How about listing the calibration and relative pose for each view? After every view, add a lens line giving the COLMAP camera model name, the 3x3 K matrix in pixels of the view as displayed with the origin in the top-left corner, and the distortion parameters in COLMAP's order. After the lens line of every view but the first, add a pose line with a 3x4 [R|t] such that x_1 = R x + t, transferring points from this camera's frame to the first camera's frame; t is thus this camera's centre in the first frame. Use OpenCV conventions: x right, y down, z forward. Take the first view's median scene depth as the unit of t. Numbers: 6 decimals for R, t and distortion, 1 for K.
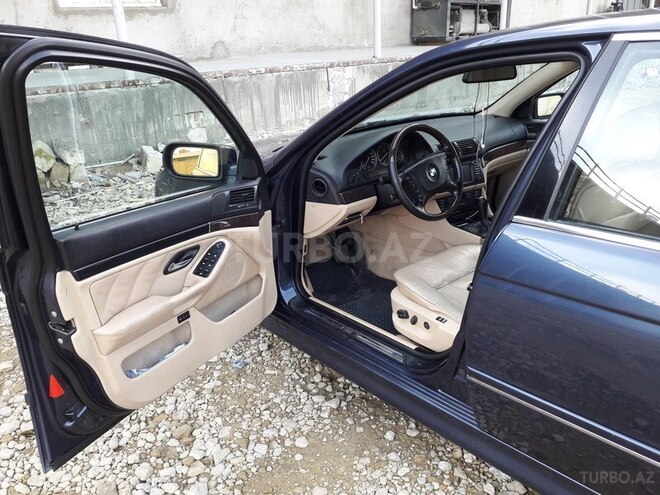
lens RADIAL K [[544.9, 0, 330.0], [0, 544.9, 247.5], [0, 0, 1]] dist [0.010010, -0.014676]
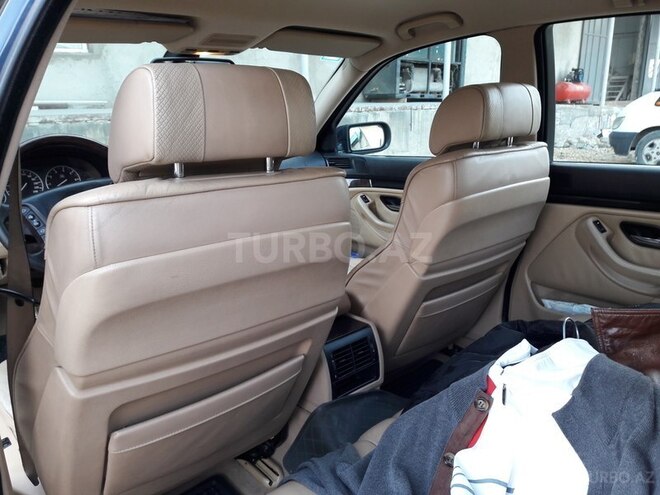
lens RADIAL K [[544.9, 0, 330.0], [0, 544.9, 247.5], [0, 0, 1]] dist [0.010010, -0.014676]
pose [[0.999650, 0.022551, 0.013864, 0.168417], [-0.020932, 0.993986, -0.107490, -0.007775], [-0.016205, 0.107162, 0.994110, 0.114080]]
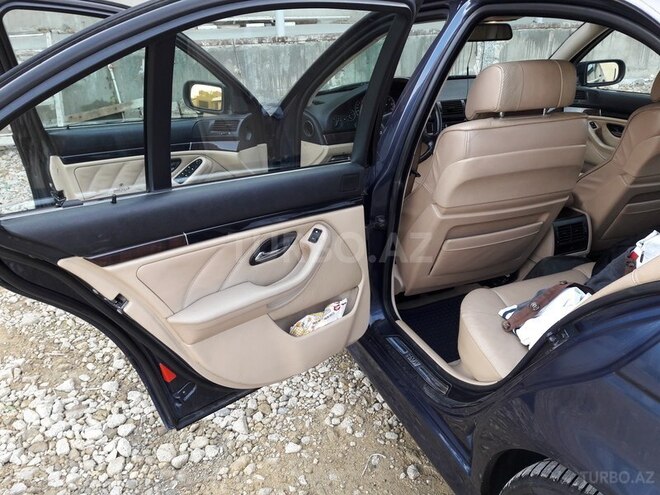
lens RADIAL K [[544.9, 0, 330.0], [0, 544.9, 247.5], [0, 0, 1]] dist [0.010010, -0.014676]
pose [[0.936352, 0.153743, -0.315608, 0.149798], [-0.134694, 0.987534, 0.081445, 0.014100], [0.324196, -0.033751, 0.945388, -0.035839]]
